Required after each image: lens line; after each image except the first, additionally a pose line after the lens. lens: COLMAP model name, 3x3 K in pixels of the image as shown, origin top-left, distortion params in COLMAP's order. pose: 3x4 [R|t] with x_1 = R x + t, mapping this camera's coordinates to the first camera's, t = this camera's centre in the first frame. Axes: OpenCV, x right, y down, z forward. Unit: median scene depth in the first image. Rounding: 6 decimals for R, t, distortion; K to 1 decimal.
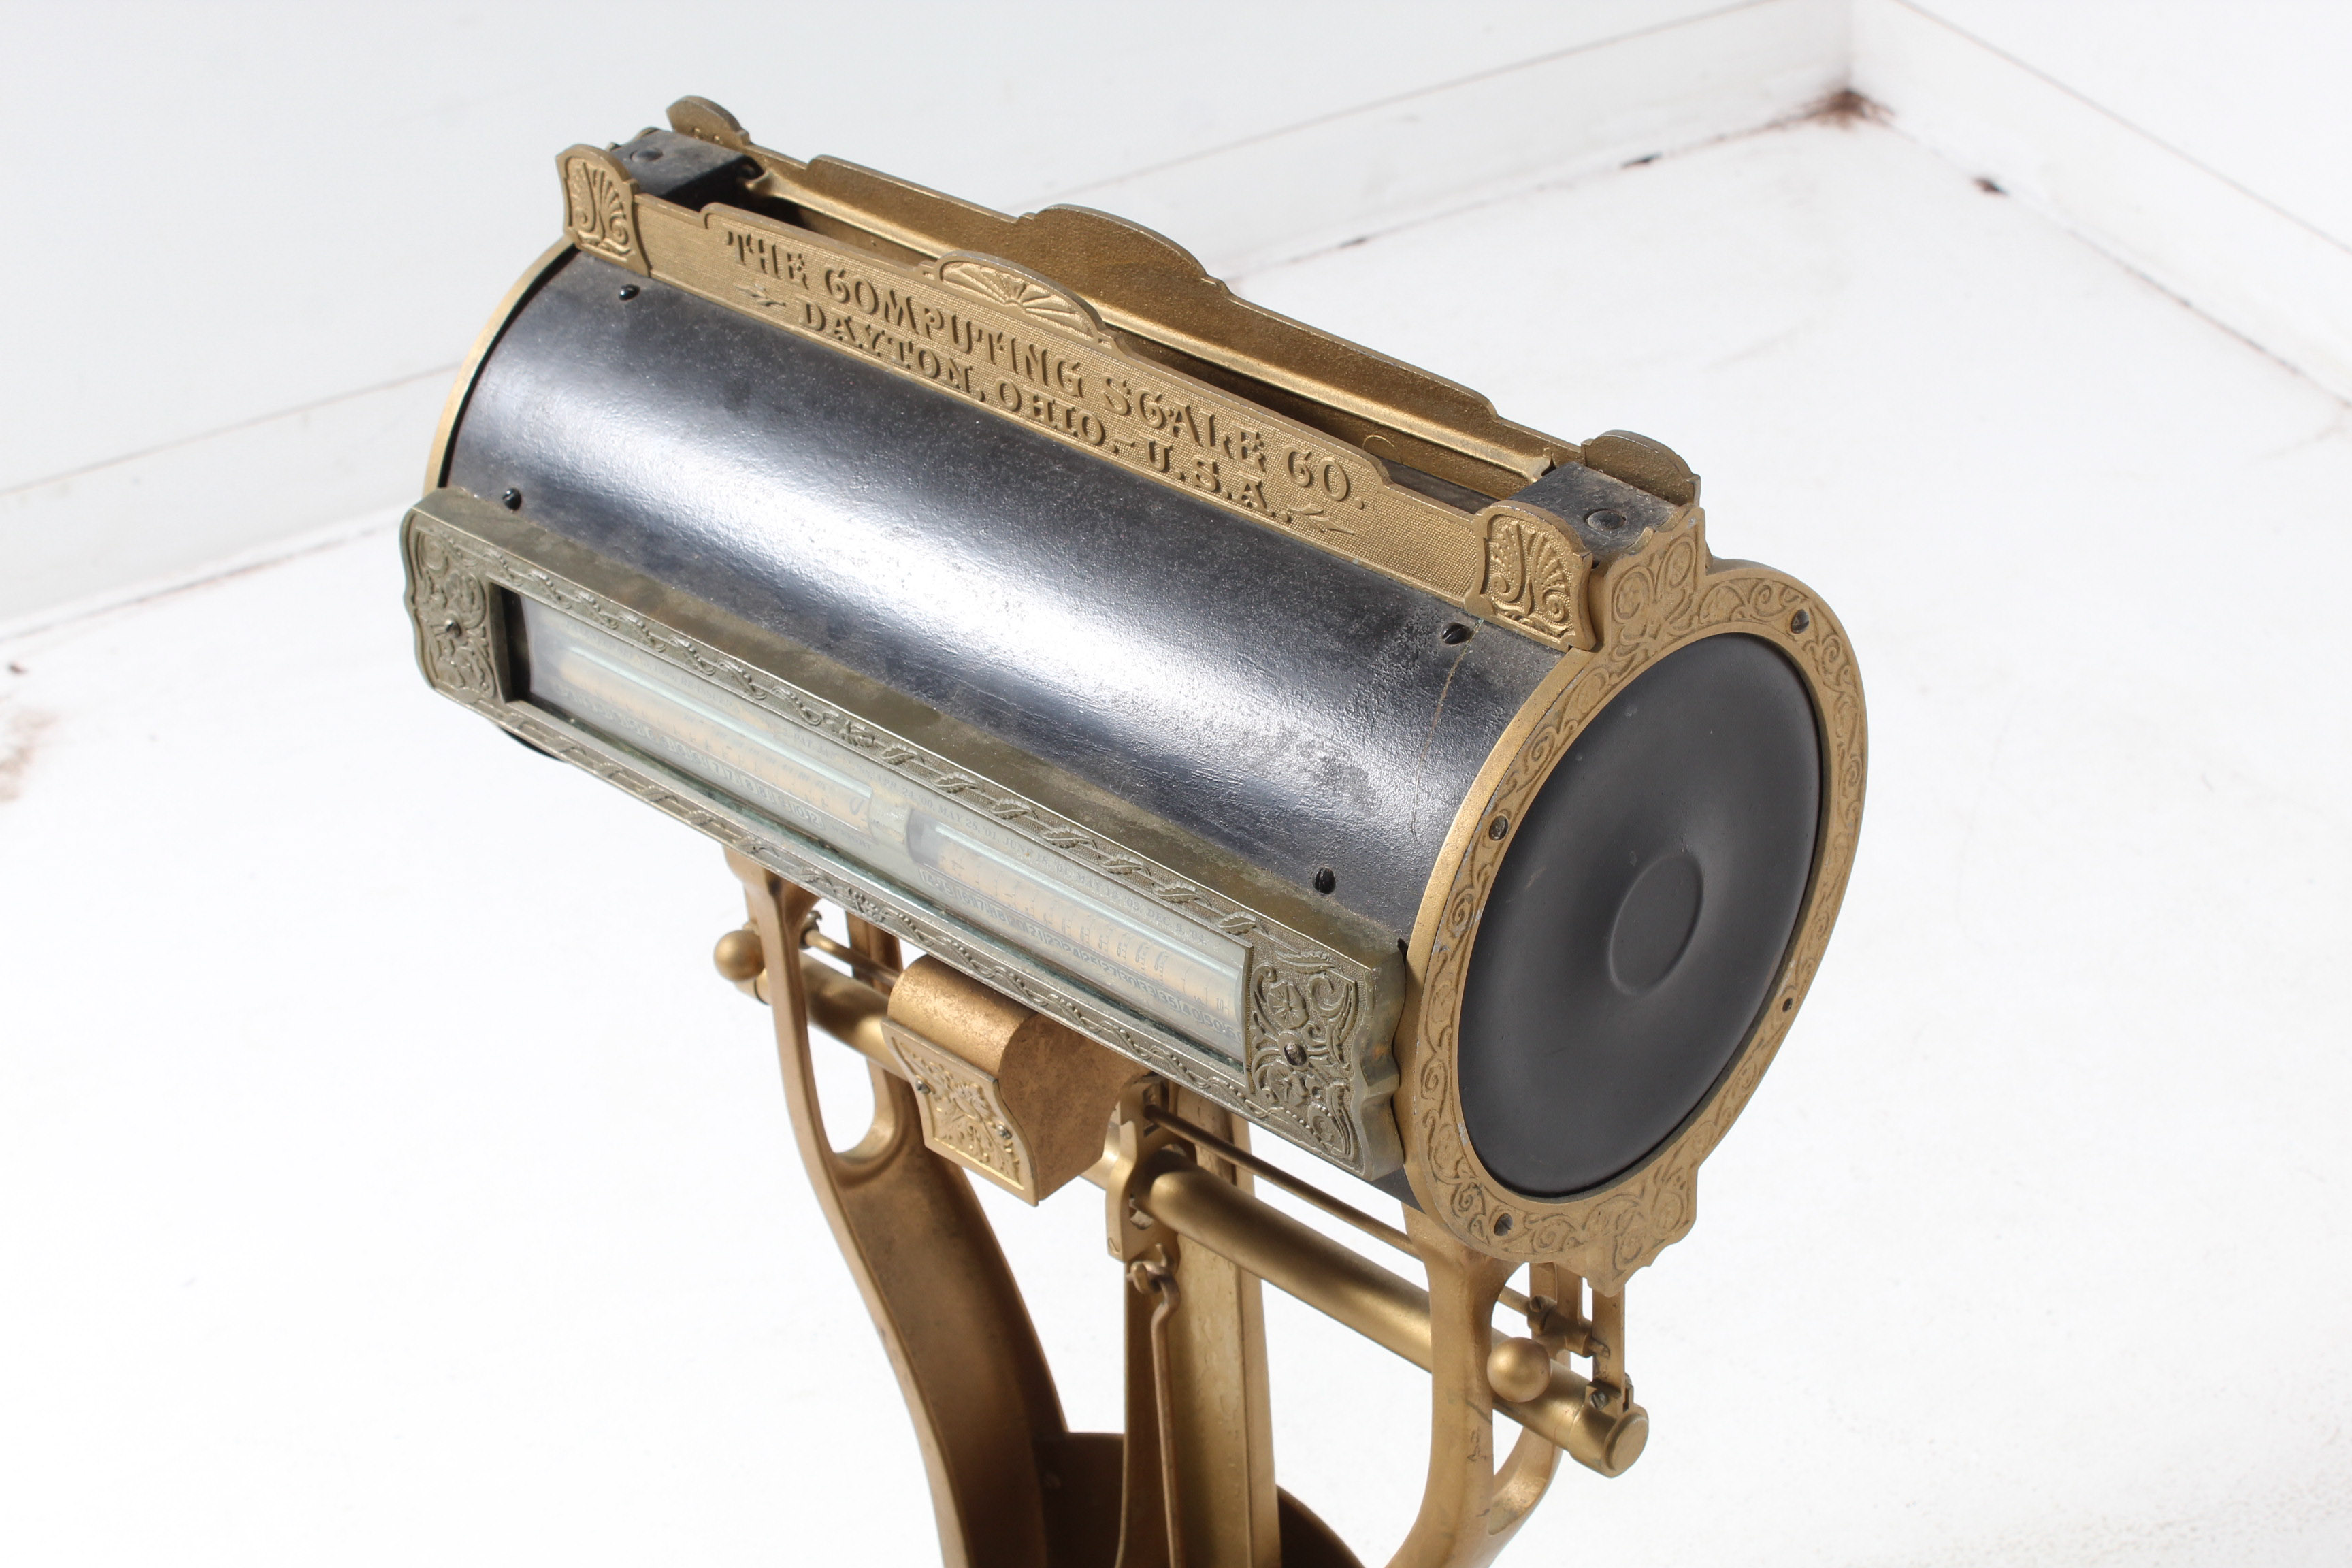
lens RADIAL K [[3863.8, 0, 1185.8], [0, 3863.8, 793.8], [0, 0, 1]] dist [0.117019, 0.000000]
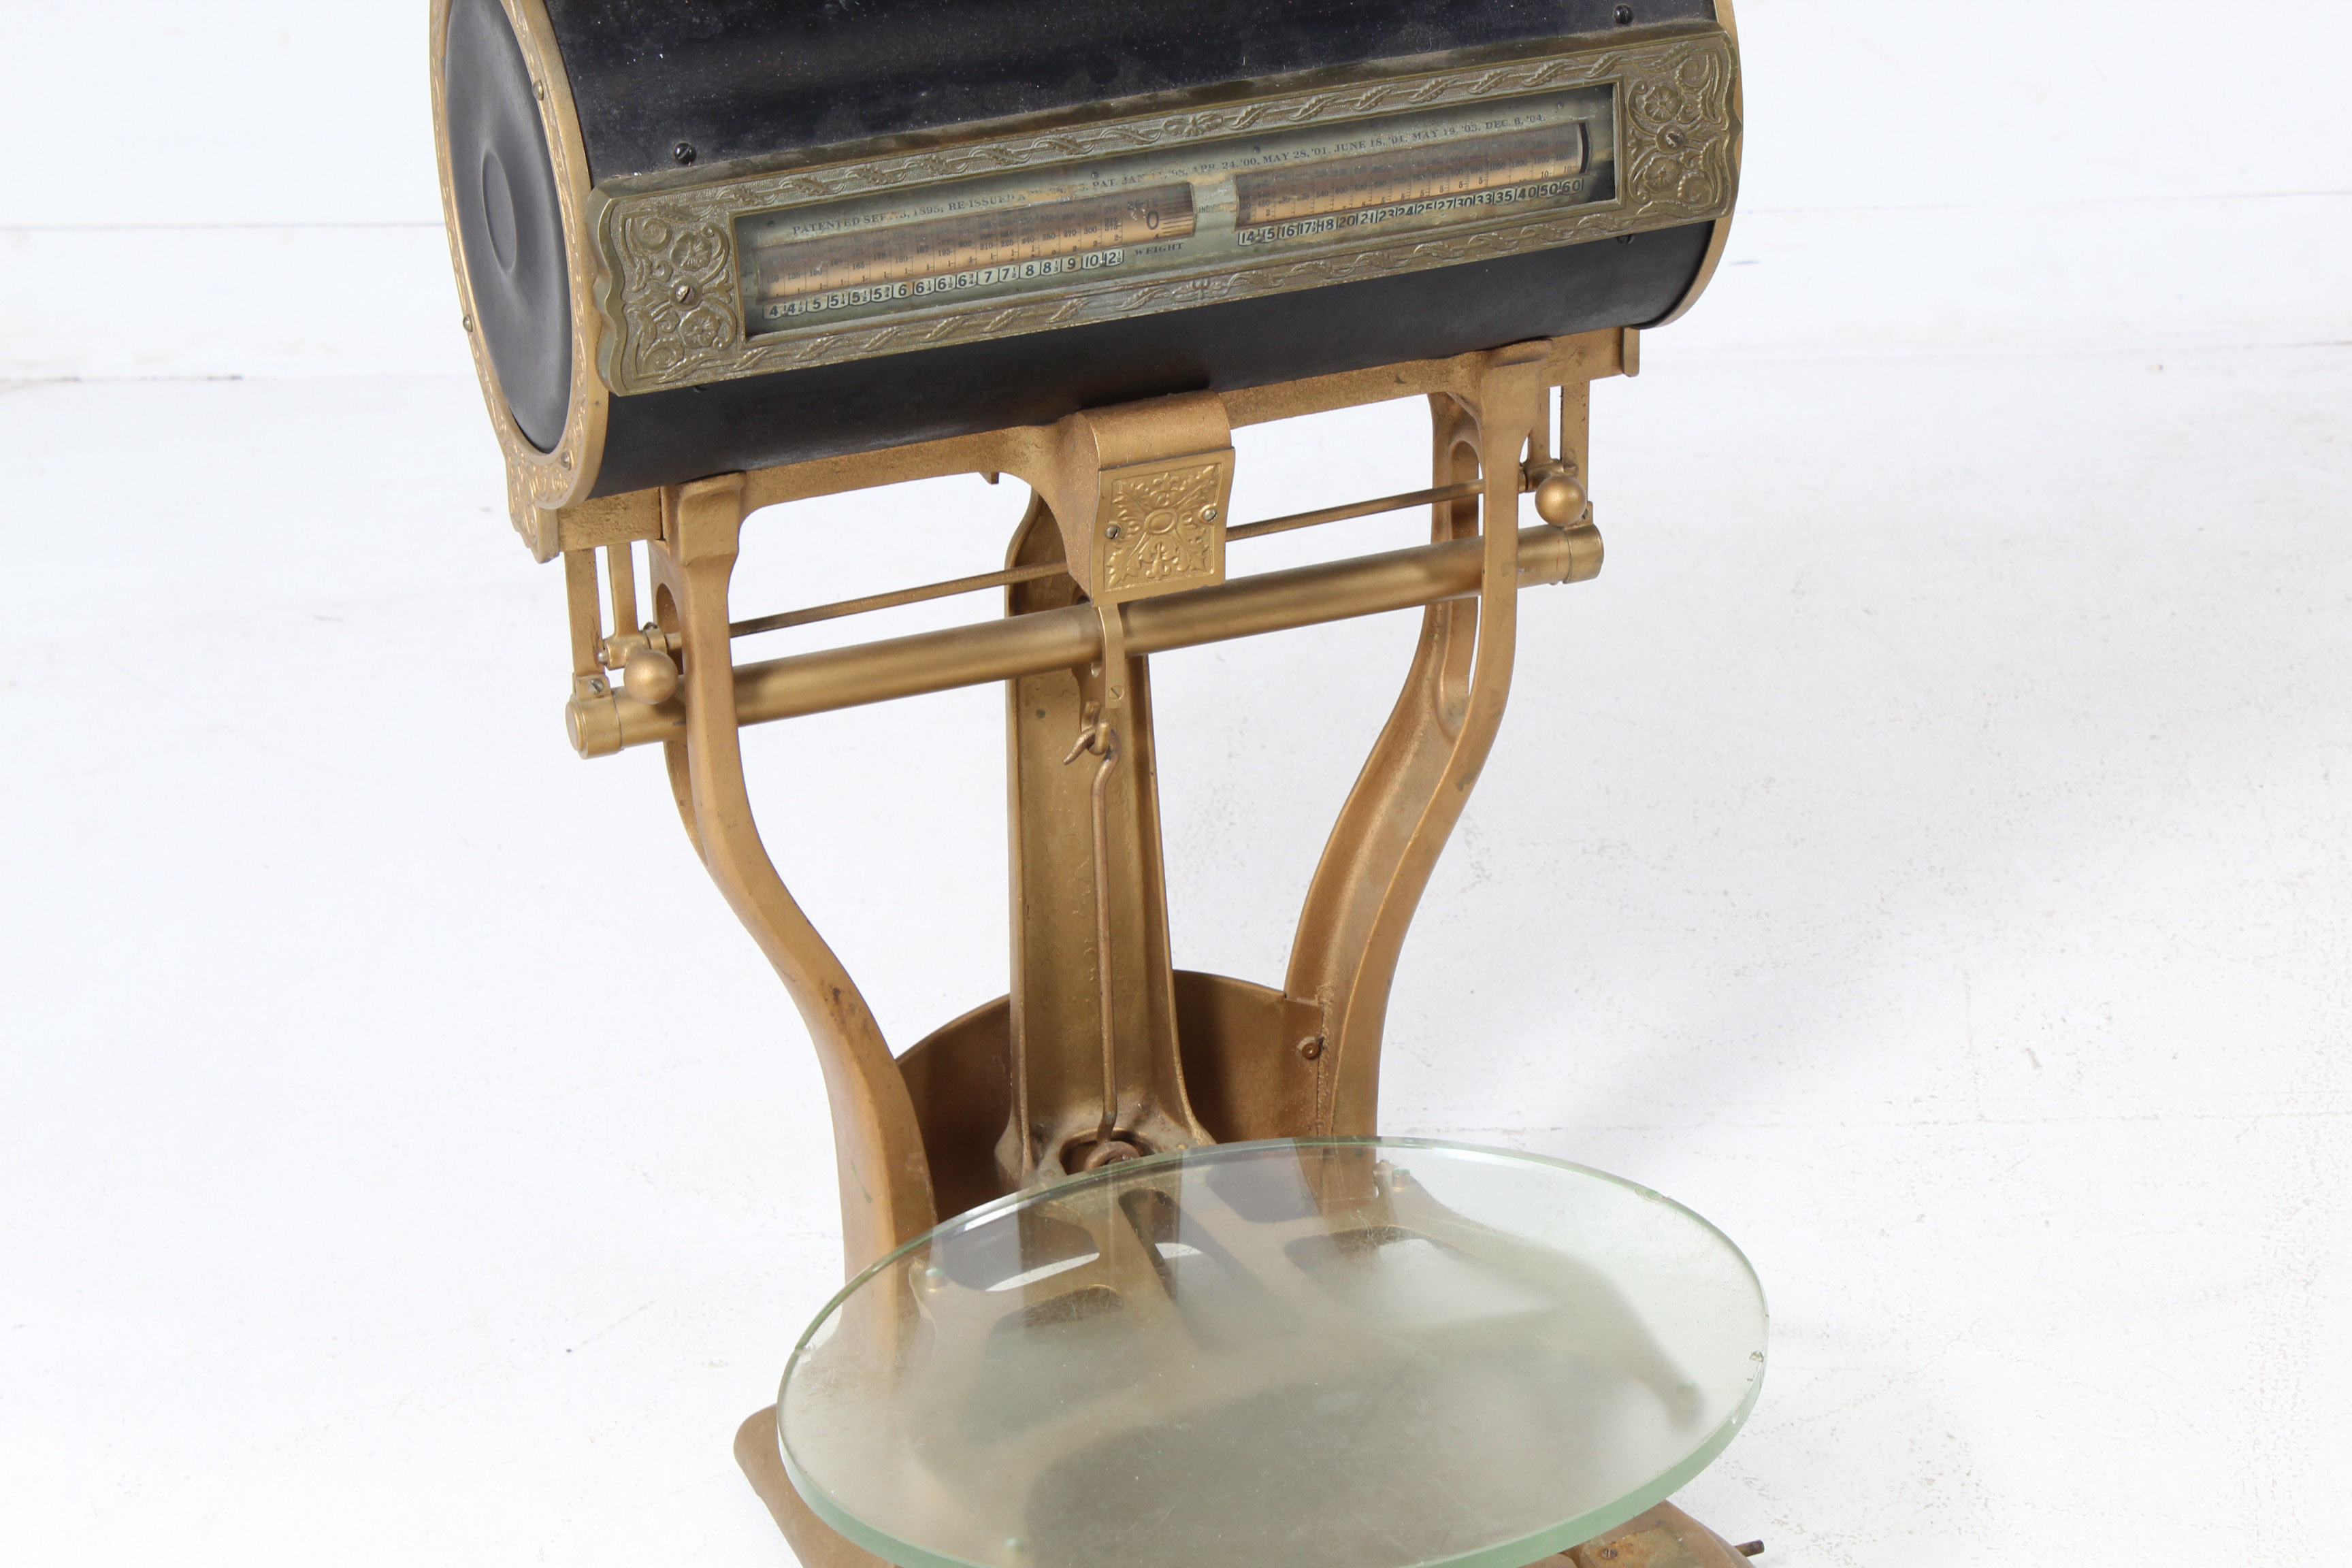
lens RADIAL K [[5579.0, 0, 1200.5], [0, 5579.0, 734.3], [0, 0, 1]] dist [0.074396, 0.000000]
pose [[0.444200, -0.349193, 0.825076, -1.485314], [0.496766, 0.862386, 0.097538, -0.020374], [-0.745594, 0.366543, 0.556540, 0.127664]]
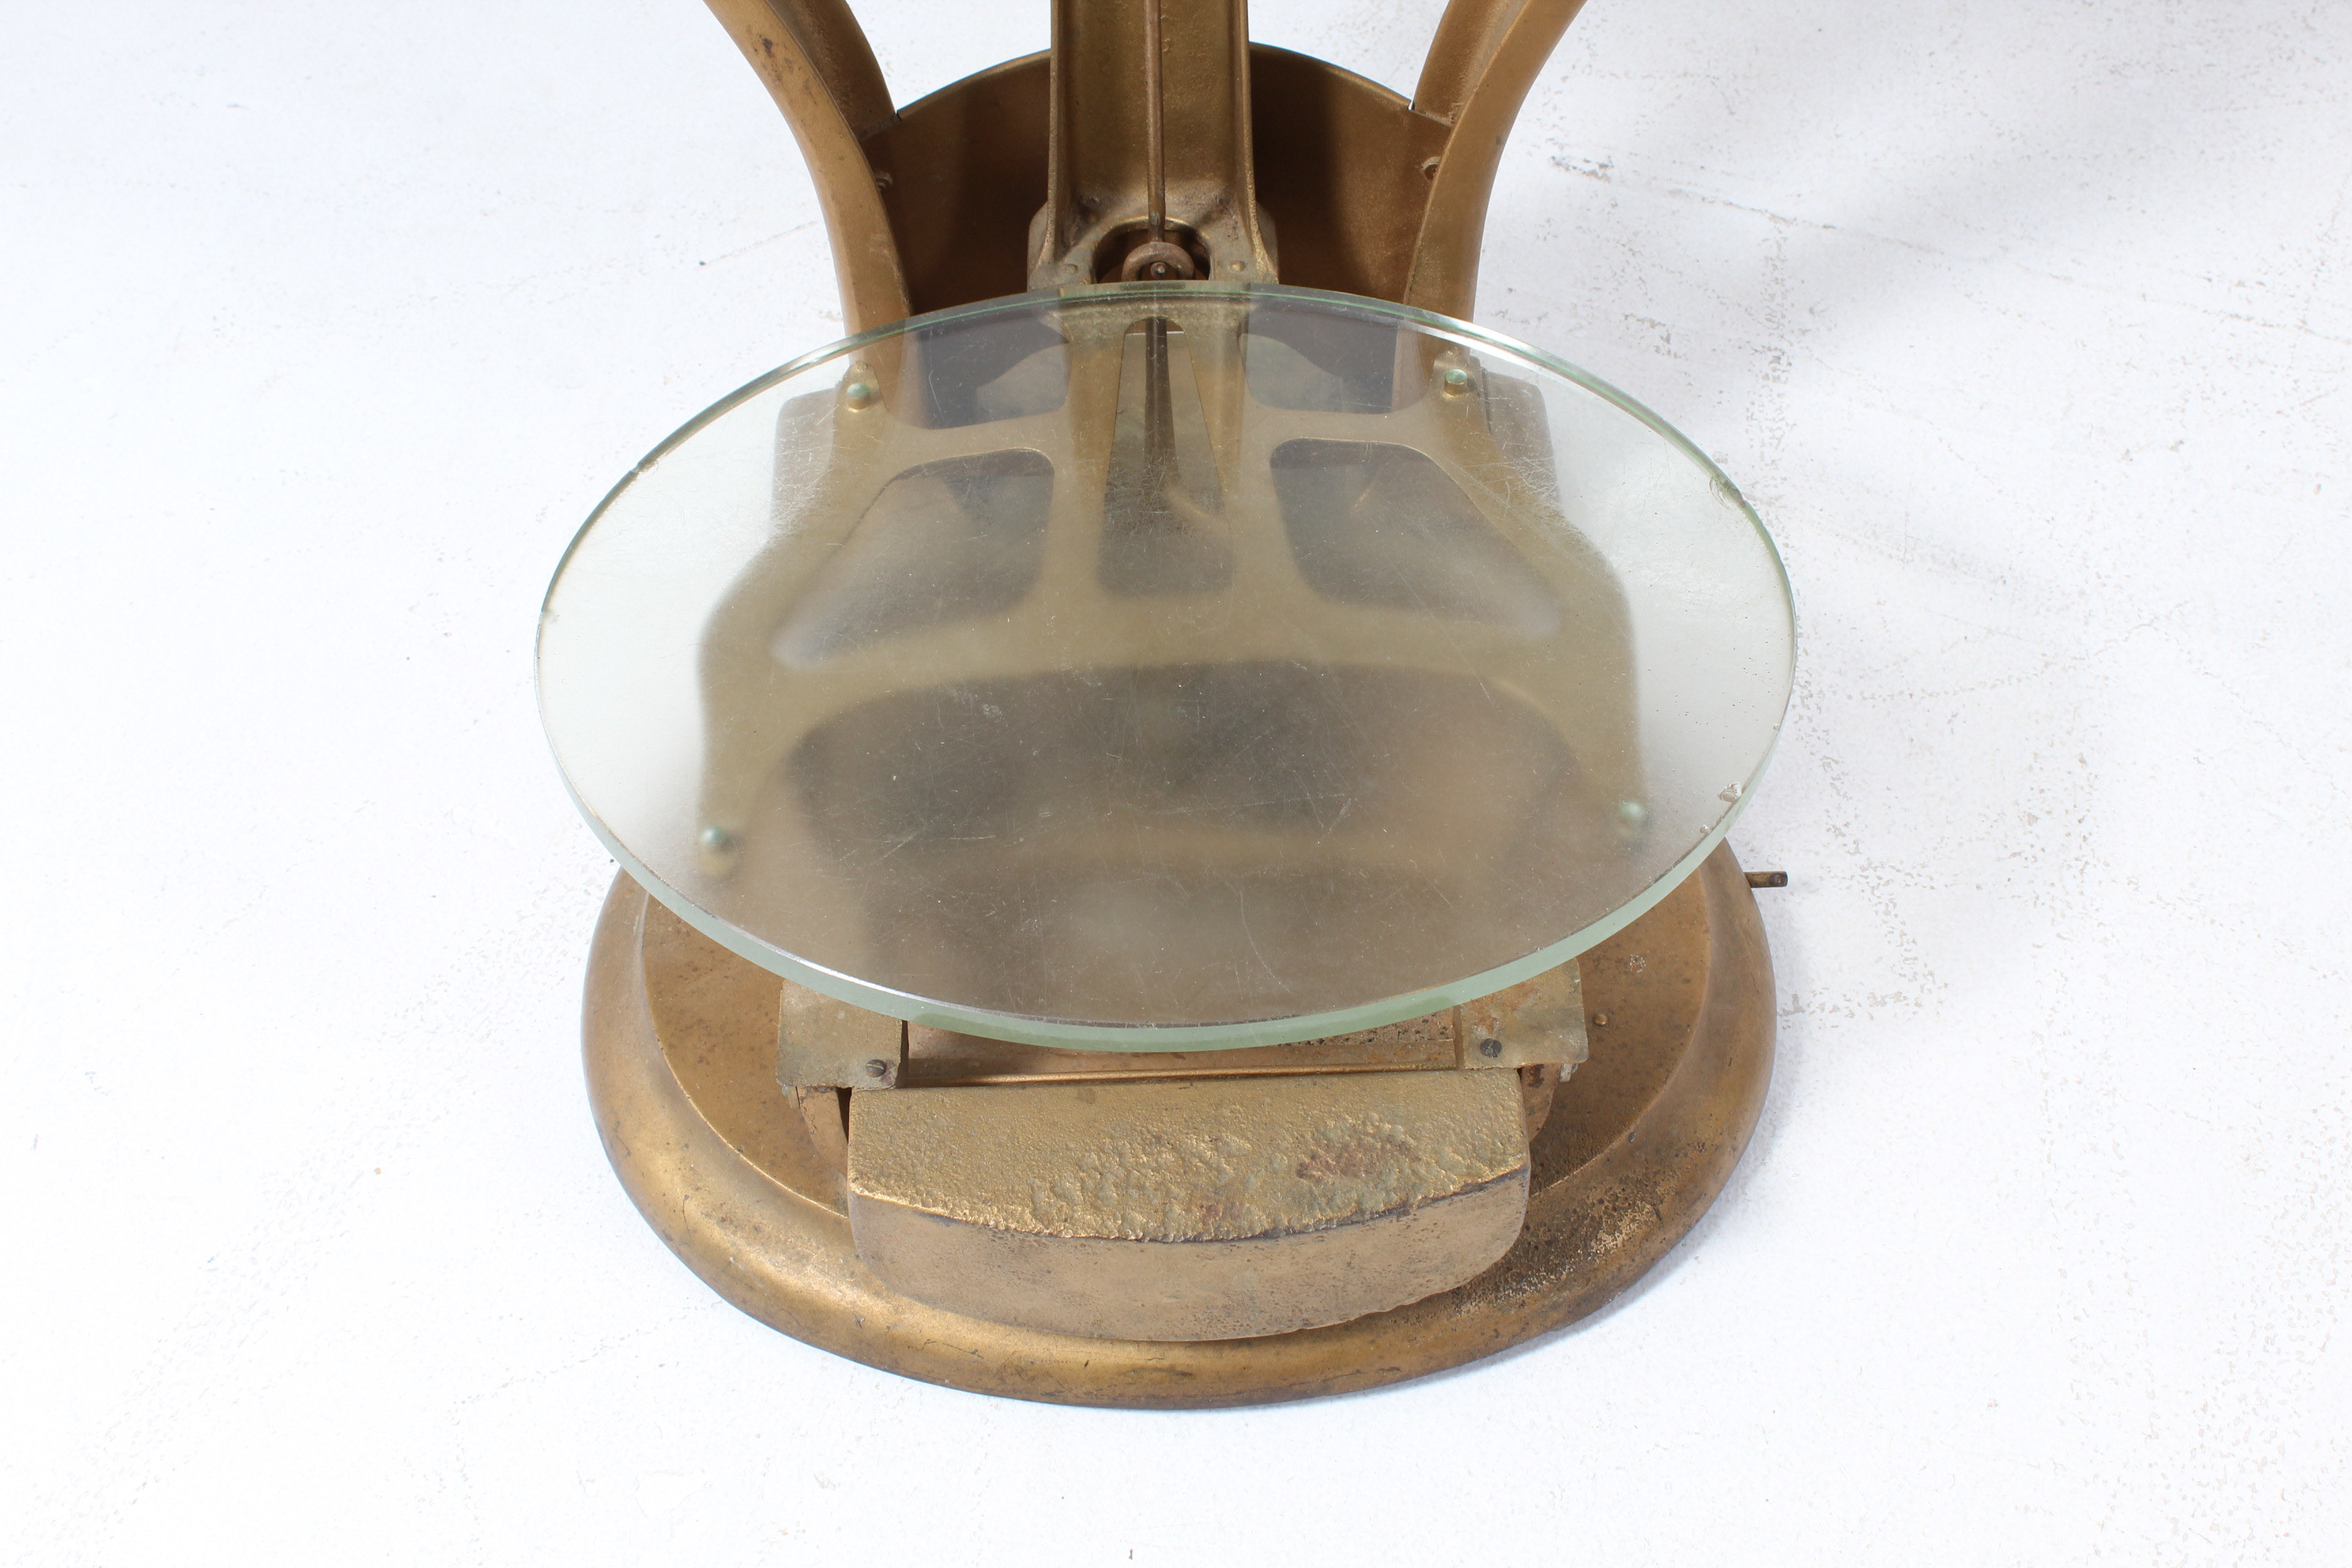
lens RADIAL K [[3167.8, 0, 1185.1], [0, 3167.8, 774.2], [0, 0, 1]] dist [-0.038219, 0.000000]
pose [[0.721277, -0.497383, 0.482048, -0.506085], [0.361884, 0.864016, 0.350024, 0.083077], [-0.590592, -0.078019, 0.803190, 0.501322]]
